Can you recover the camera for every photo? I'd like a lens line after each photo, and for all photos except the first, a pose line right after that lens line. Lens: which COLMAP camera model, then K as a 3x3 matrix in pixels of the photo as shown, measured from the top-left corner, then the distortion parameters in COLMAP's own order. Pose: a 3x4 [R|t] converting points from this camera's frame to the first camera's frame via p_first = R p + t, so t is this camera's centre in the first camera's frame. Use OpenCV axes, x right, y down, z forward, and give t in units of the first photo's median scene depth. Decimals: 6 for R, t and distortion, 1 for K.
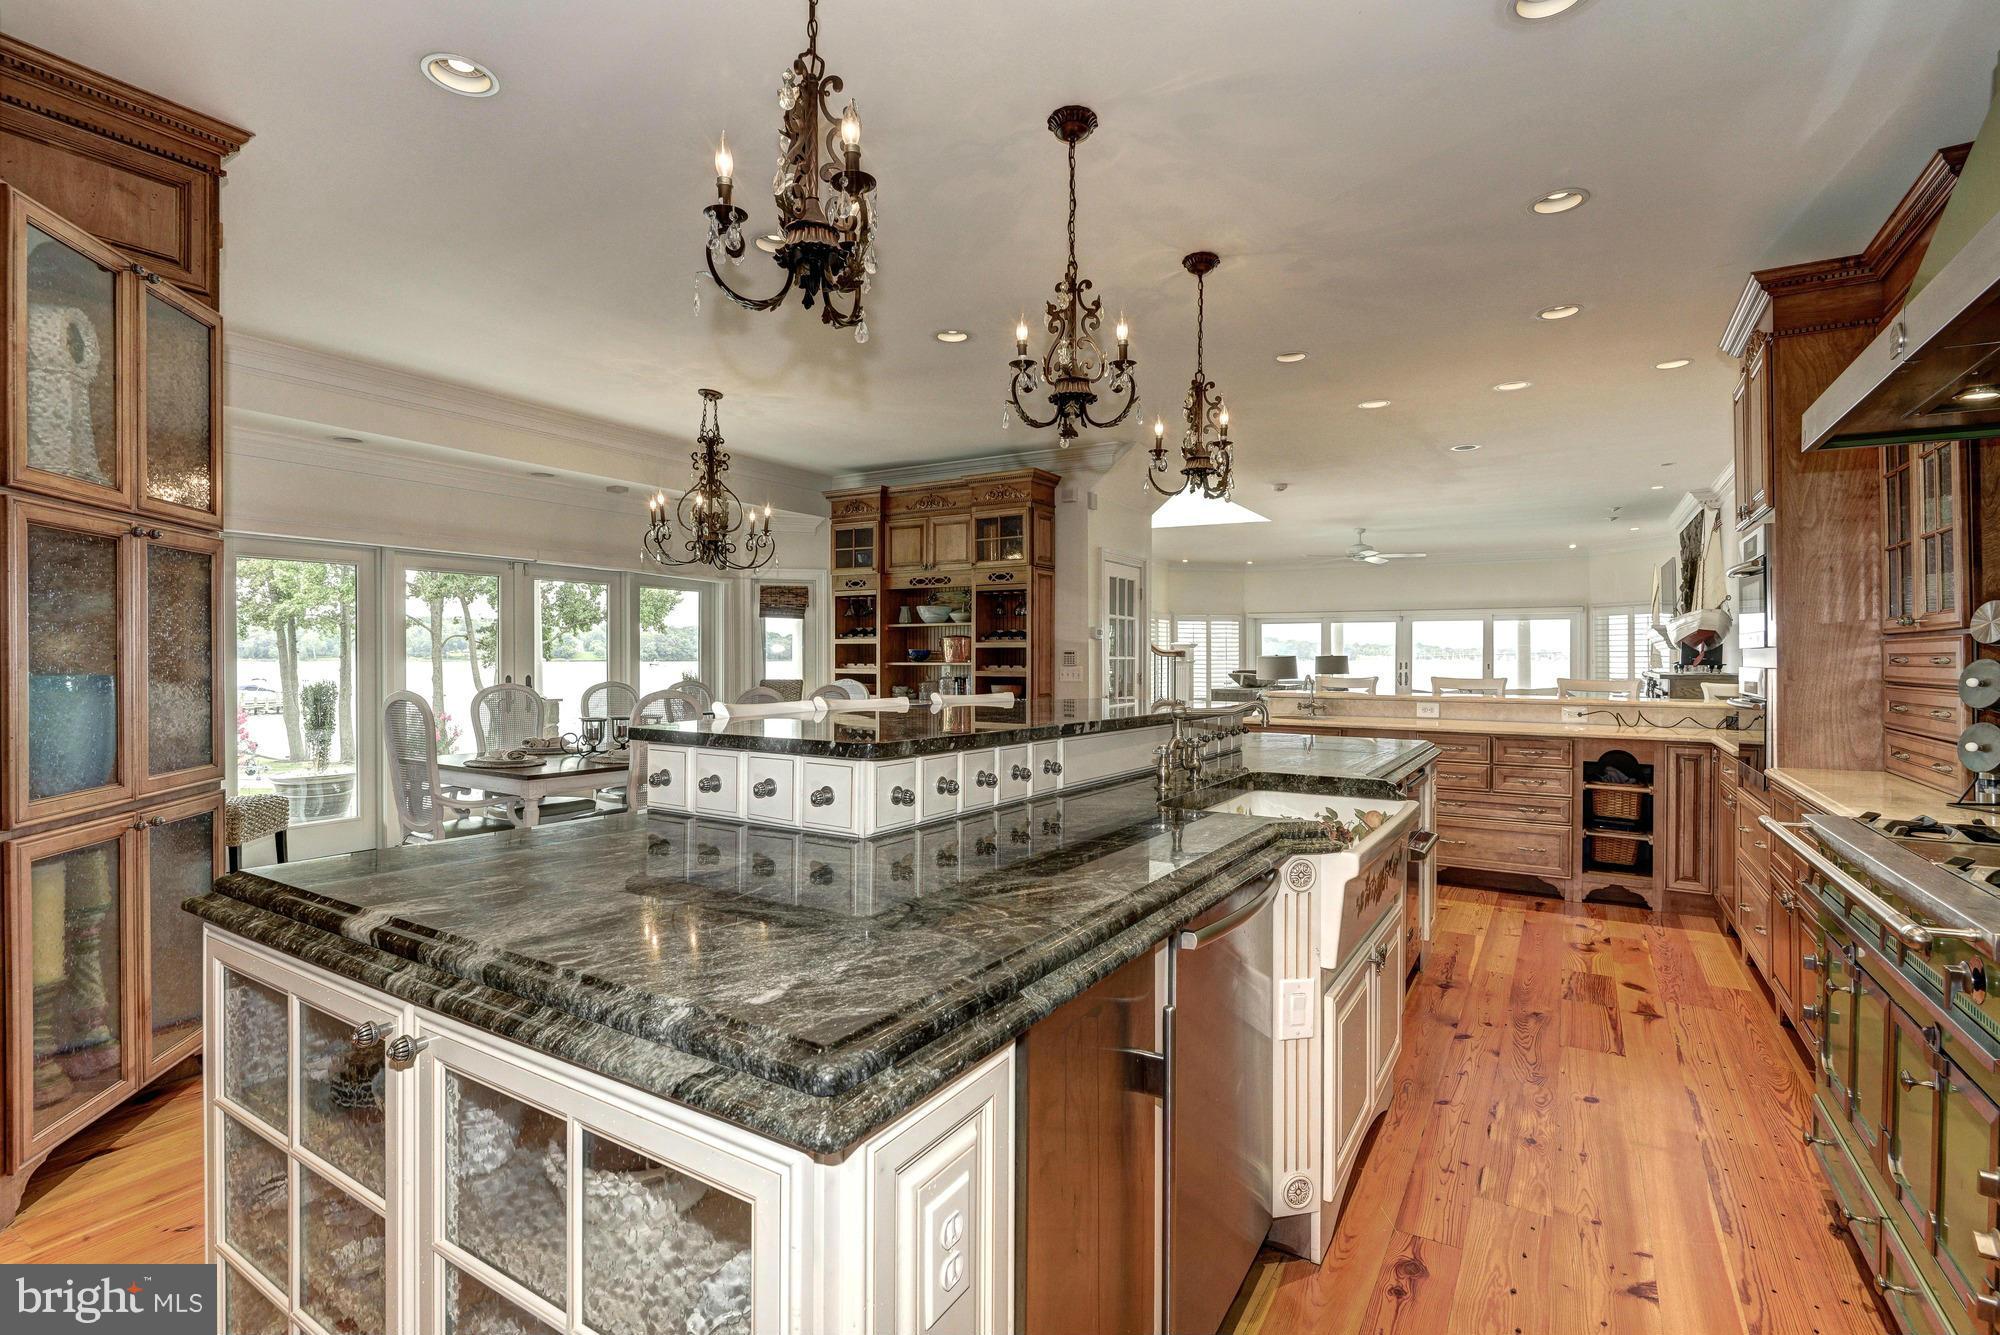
lens RADIAL K [[929.5, 0, 967.3], [0, 929.5, 672.9], [0, 0, 1]] dist [0.000854, -0.000322]
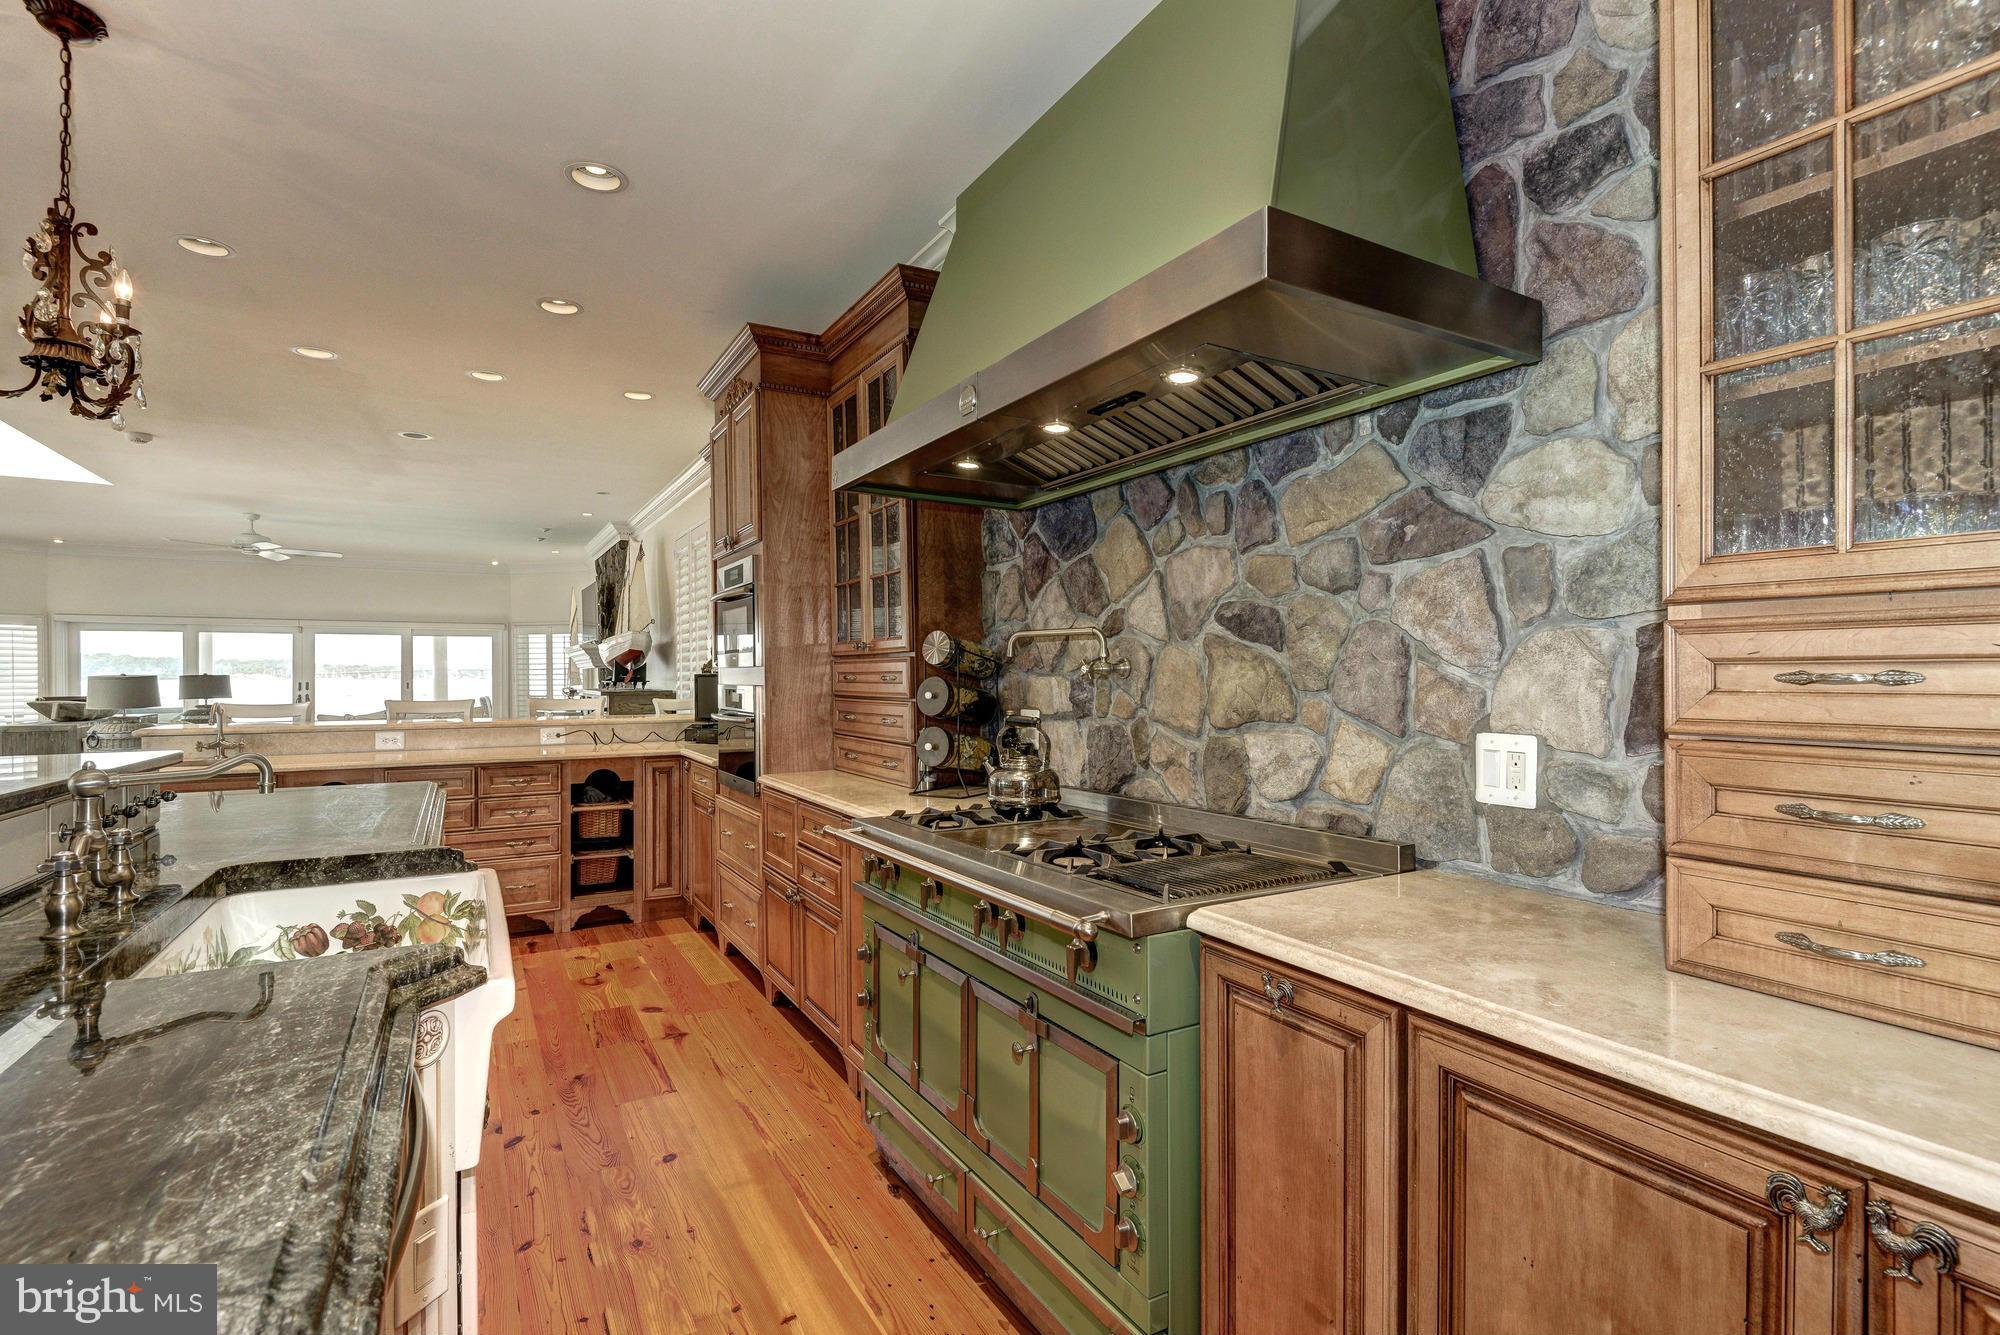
lens RADIAL K [[954.0, 0, 990.8], [0, 954.0, 671.7], [0, 0, 1]] dist [0.001982, -0.005644]
pose [[0.463733, -0.002318, 0.885972, -0.010706], [0.020170, 0.999765, -0.007941, -0.004861], [-0.885745, 0.021553, 0.463671, 0.166310]]
